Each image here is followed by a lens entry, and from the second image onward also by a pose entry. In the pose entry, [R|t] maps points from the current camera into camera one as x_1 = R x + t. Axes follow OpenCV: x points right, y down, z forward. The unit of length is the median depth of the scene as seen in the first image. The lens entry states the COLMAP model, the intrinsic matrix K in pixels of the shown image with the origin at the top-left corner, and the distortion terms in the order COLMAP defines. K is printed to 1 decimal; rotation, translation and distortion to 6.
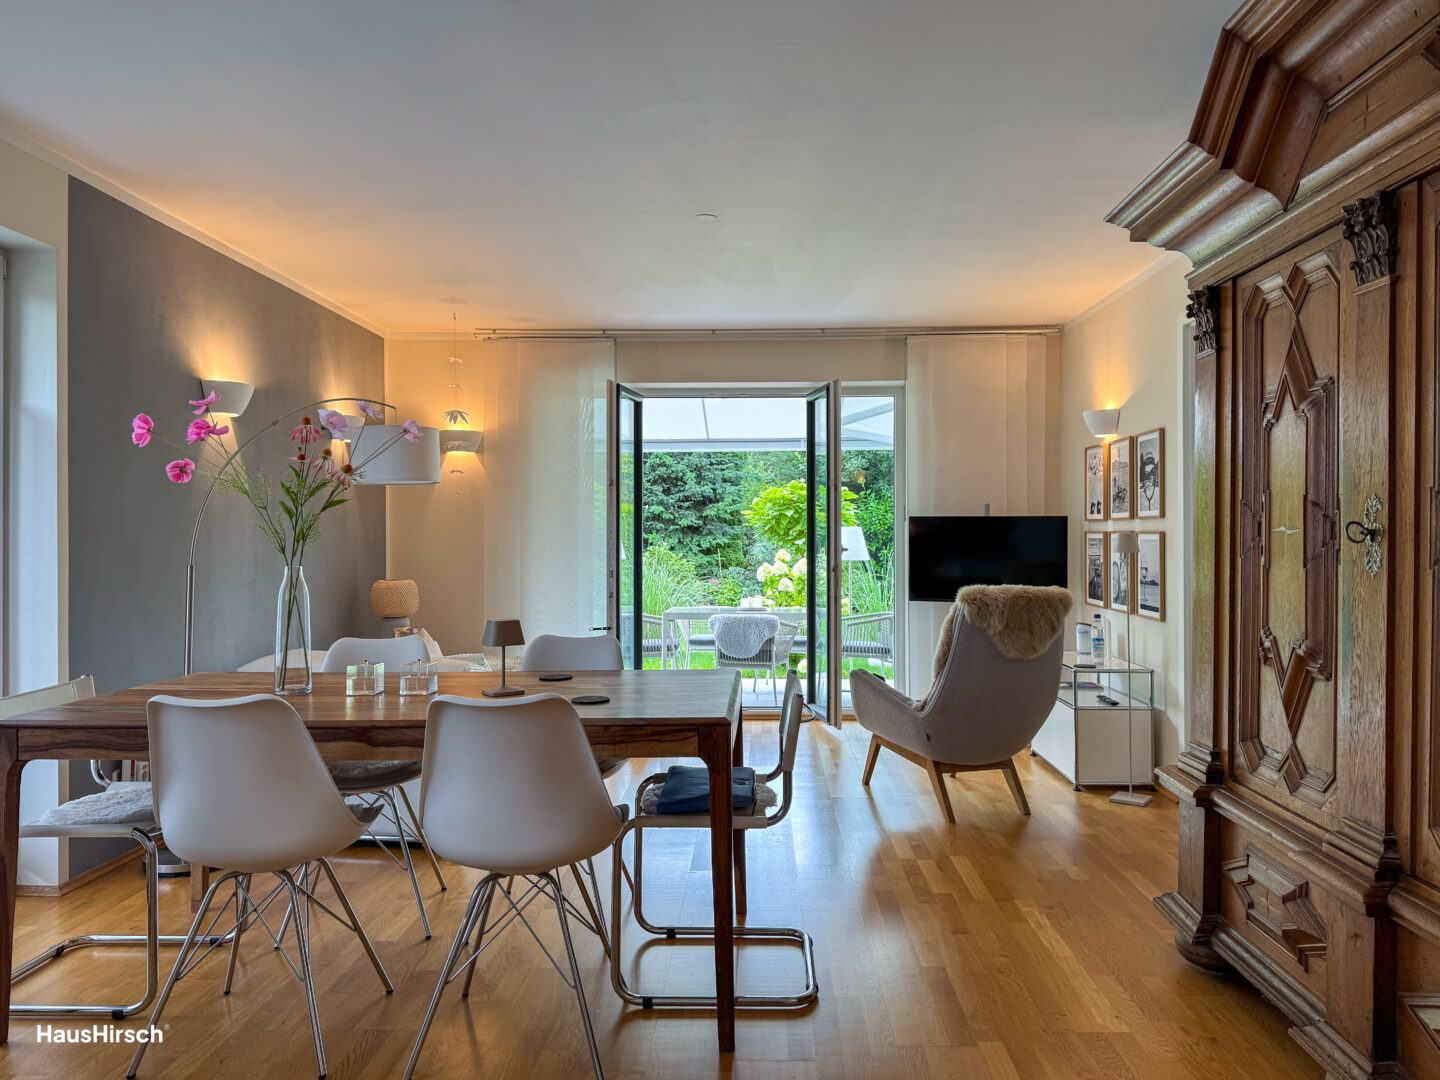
lens RADIAL K [[1033.8, 0, 730.2], [0, 1033.8, 547.7], [0, 0, 1]] dist [0.061227, -0.066353]
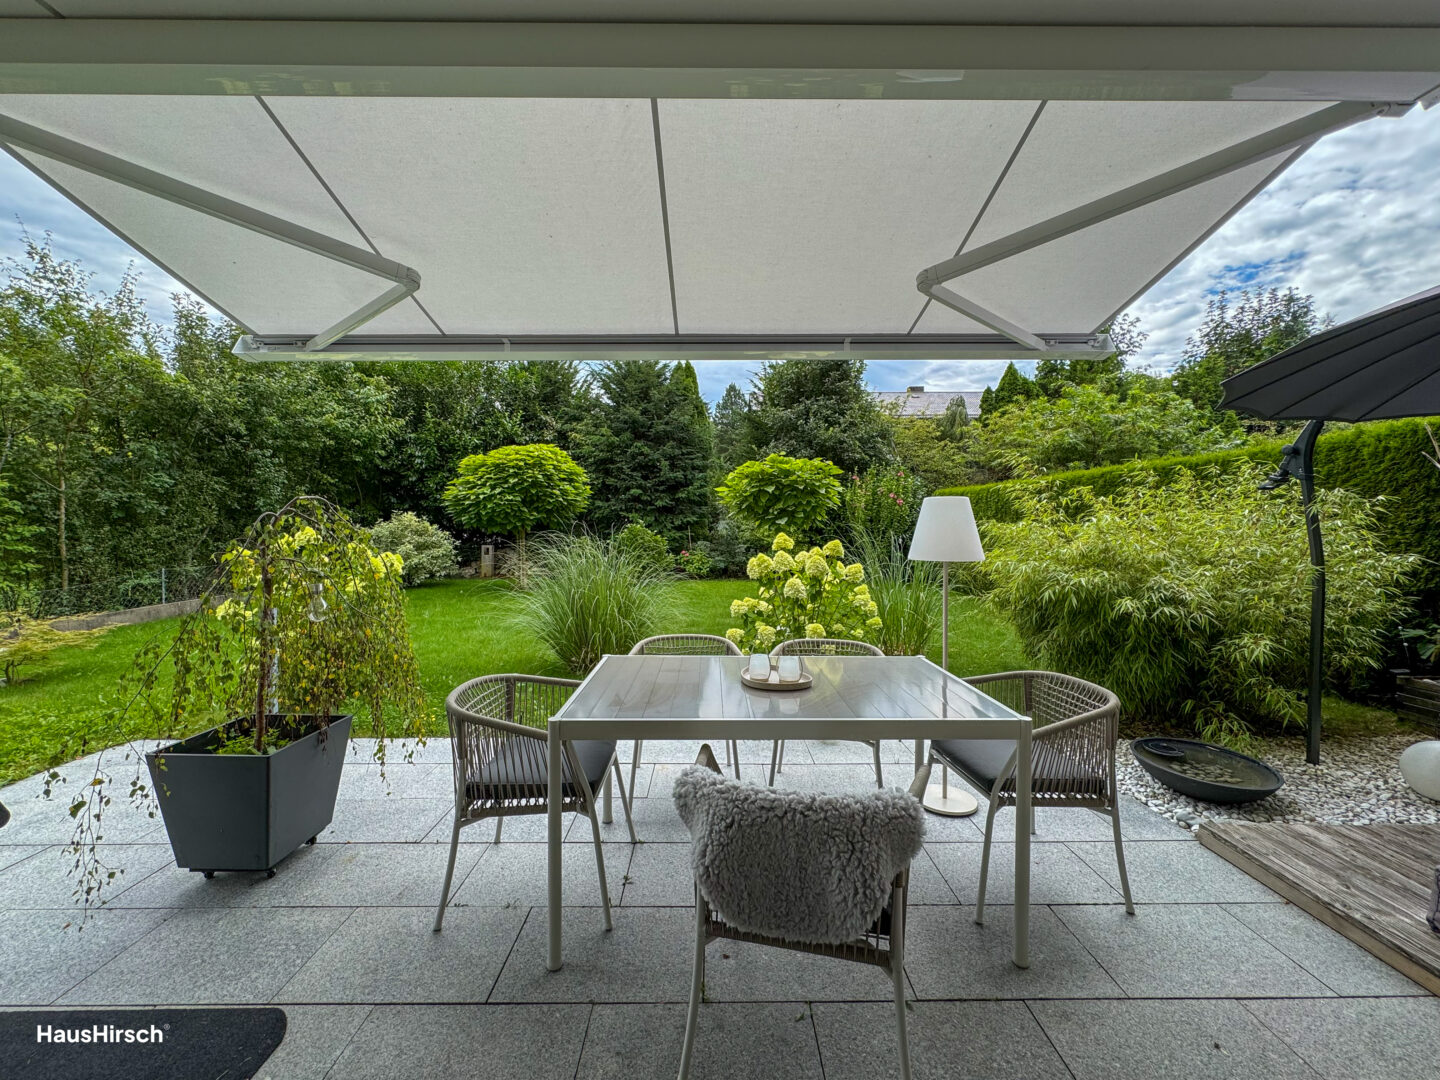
lens RADIAL K [[586.6, 0, 719.5], [0, 586.6, 540.5], [0, 0, 1]] dist [-0.000958, 0.000775]
pose [[0.998980, 0.001724, 0.045126, -0.019308], [-0.003138, 0.999506, 0.031271, -0.009738], [-0.045050, -0.031381, 0.998492, 0.996249]]
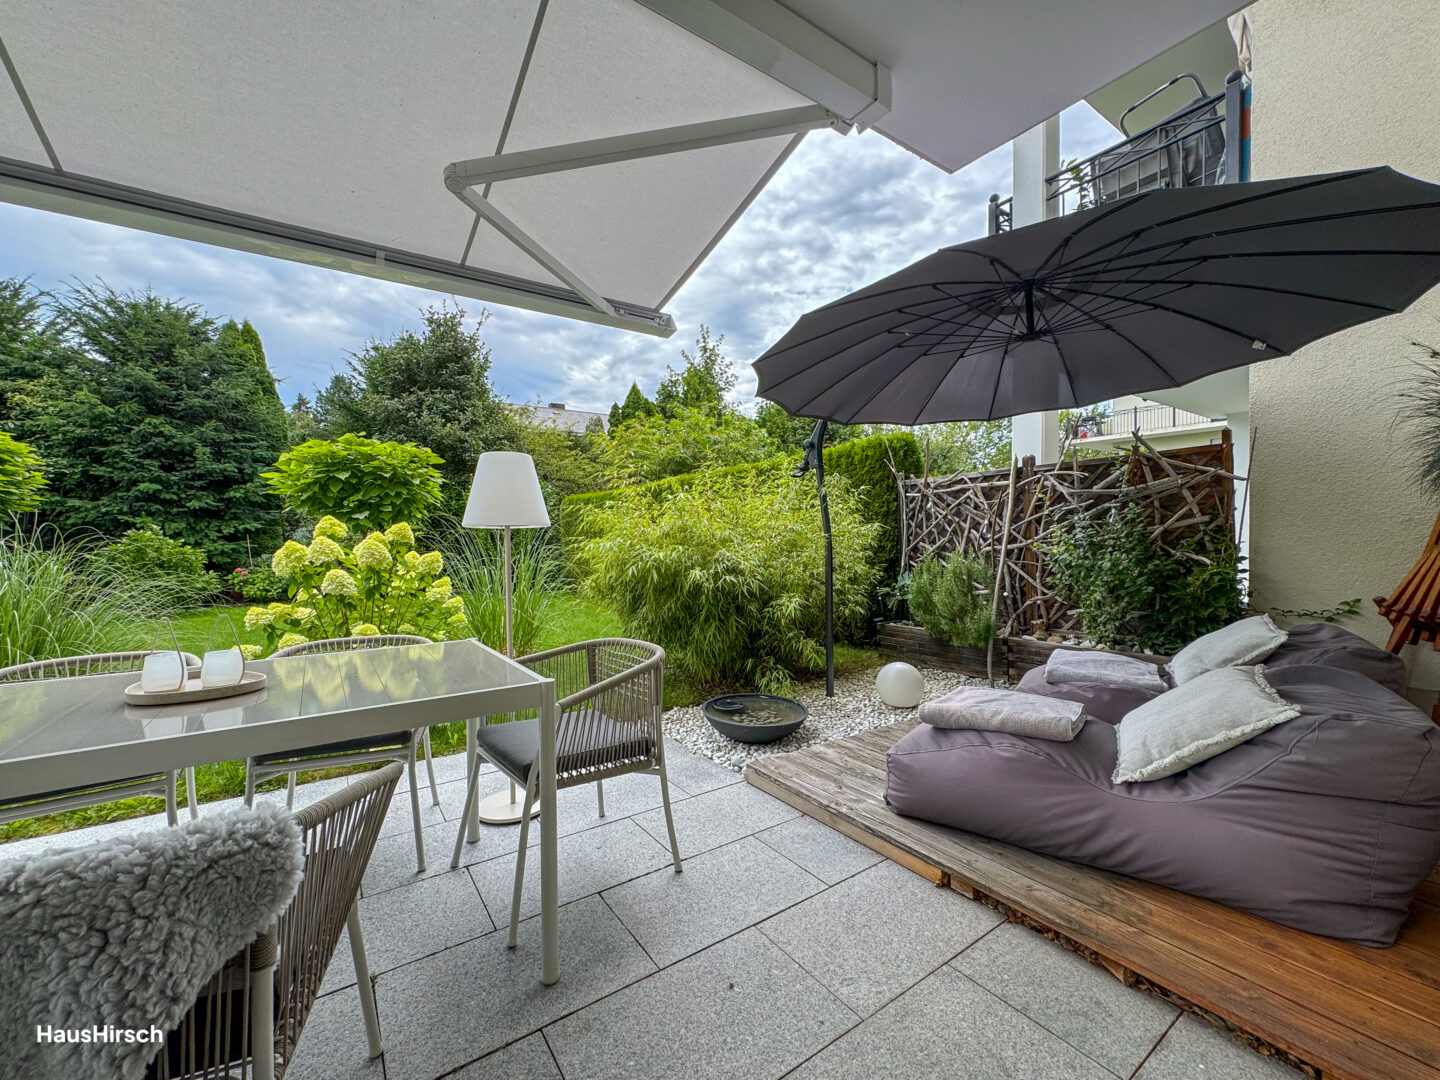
lens RADIAL K [[586.6, 0, 731.1], [0, 586.6, 545.4], [0, 0, 1]] dist [-0.000958, 0.000775]
pose [[0.799111, -0.015093, 0.600995, 0.055112], [0.010189, 0.999881, 0.011562, 0.026419], [-0.601098, -0.003115, 0.799170, 1.035022]]
